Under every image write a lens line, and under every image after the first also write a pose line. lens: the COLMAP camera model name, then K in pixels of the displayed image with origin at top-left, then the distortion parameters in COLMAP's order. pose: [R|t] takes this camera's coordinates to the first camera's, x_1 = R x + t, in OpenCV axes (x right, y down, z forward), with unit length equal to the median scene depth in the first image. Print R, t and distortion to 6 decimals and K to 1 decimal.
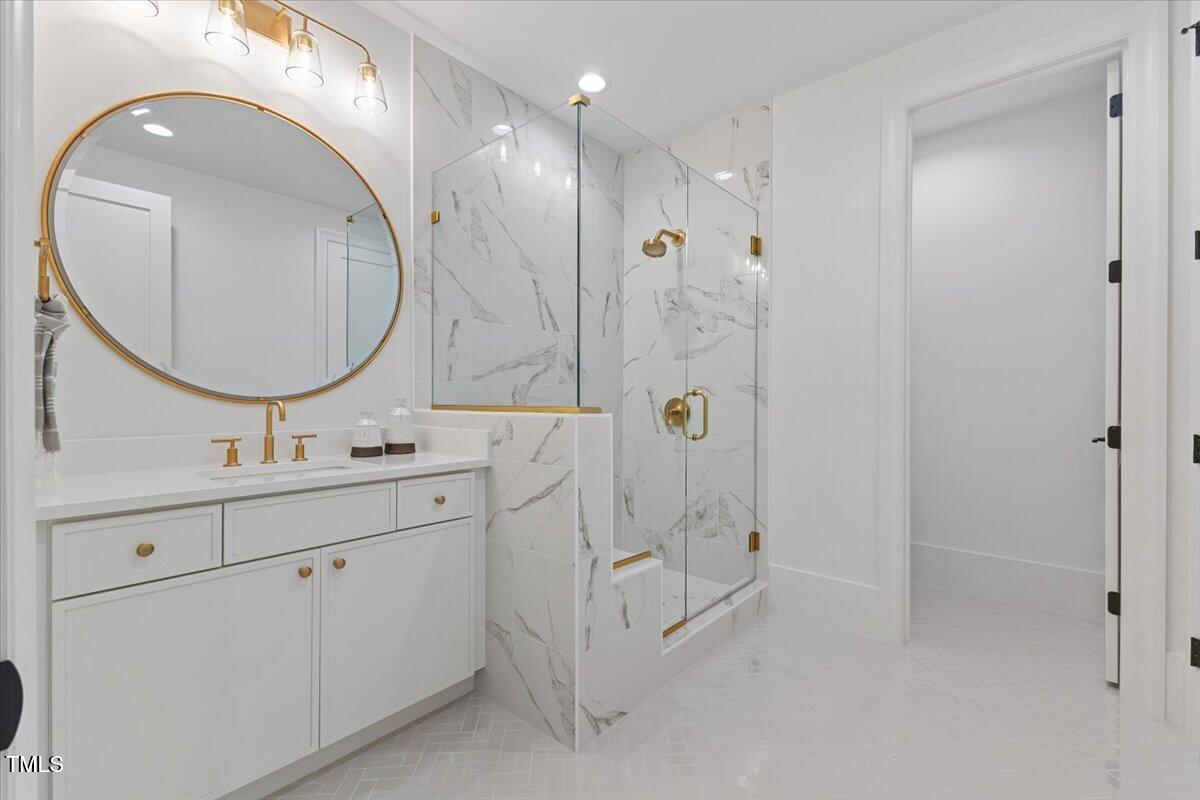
lens RADIAL K [[517.9, 0, 593.4], [0, 517.9, 397.6], [0, 0, 1]] dist [0.000667, -0.000706]
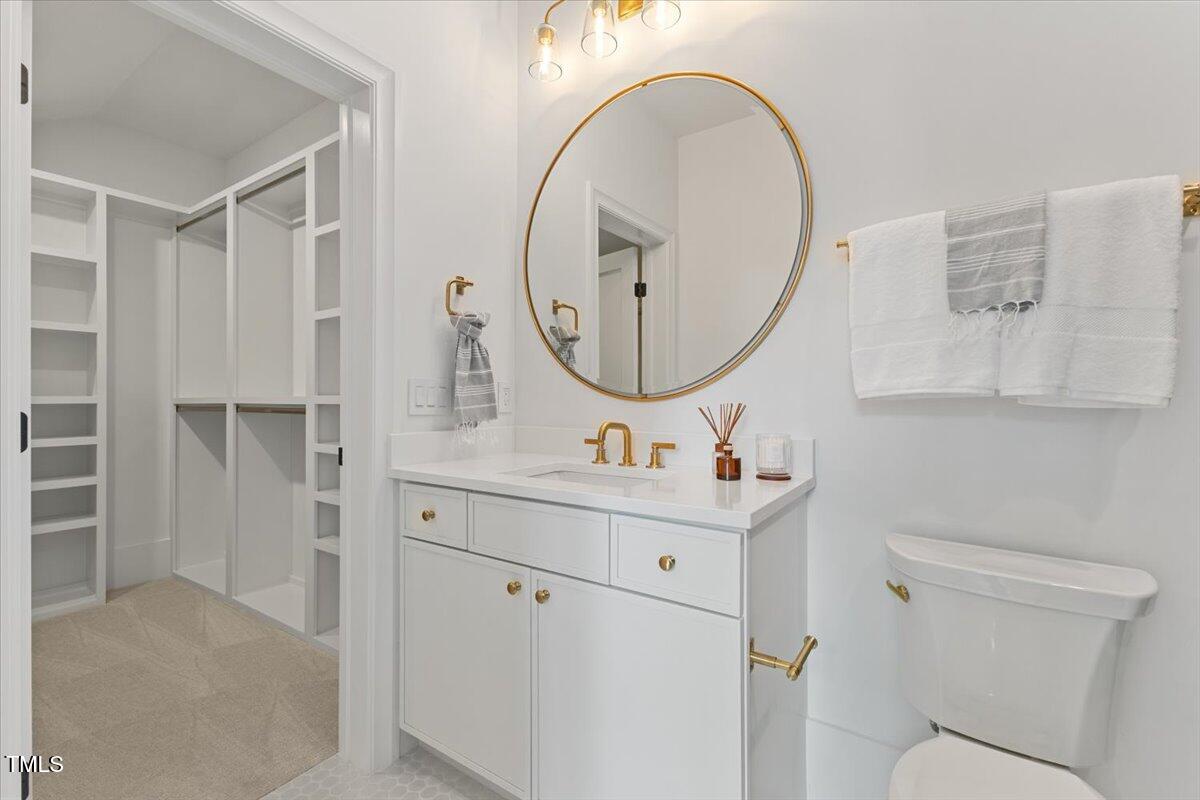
lens RADIAL K [[517.9, 0, 595.3], [0, 517.9, 394.7], [0, 0, 1]] dist [0.000667, -0.000706]
pose [[0.105758, -0.007934, -0.994360, 0.215055], [-0.003236, 0.999960, -0.008323, 0.007277], [0.994387, 0.004098, 0.105728, 0.652130]]
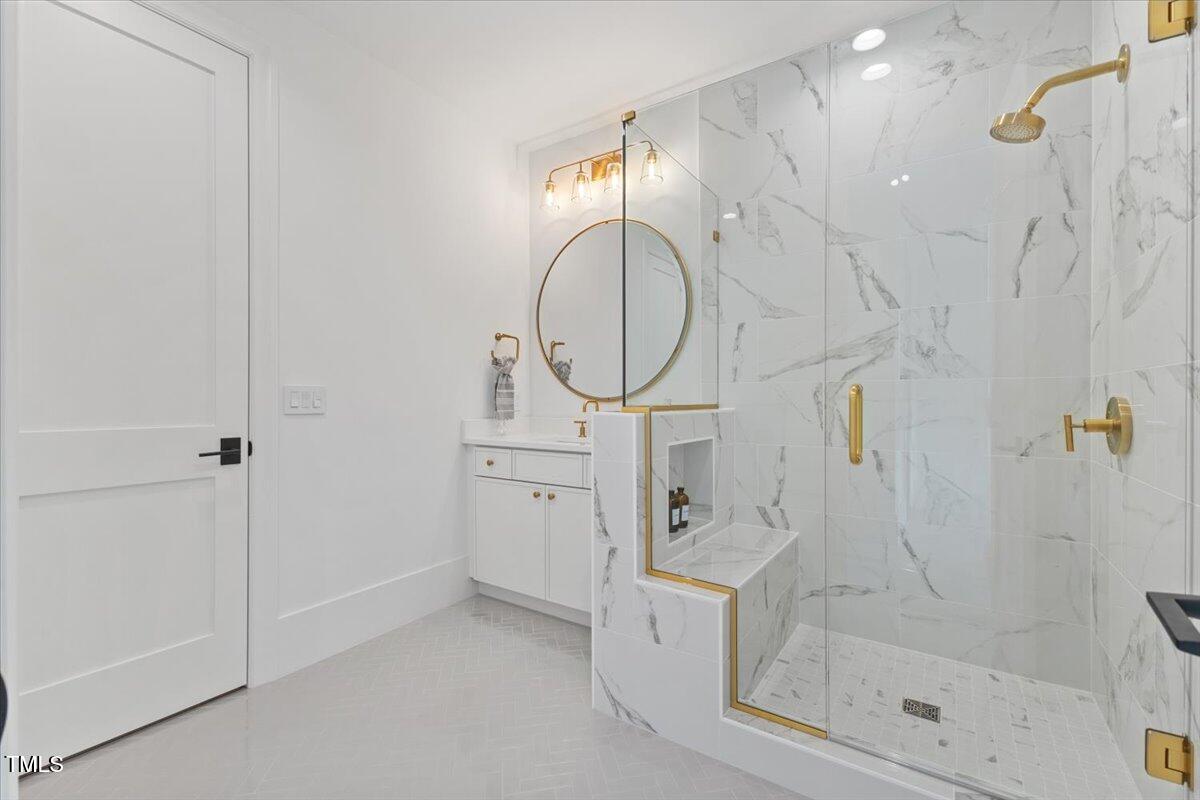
lens RADIAL K [[517.9, 0, 602.6], [0, 517.9, 399.5], [0, 0, 1]] dist [0.000667, -0.000706]
pose [[0.124561, 0.000095, -0.992212, 0.785141], [0.000586, 1.000000, 0.000169, 0.003379], [0.992212, -0.000603, 0.124561, 0.626016]]
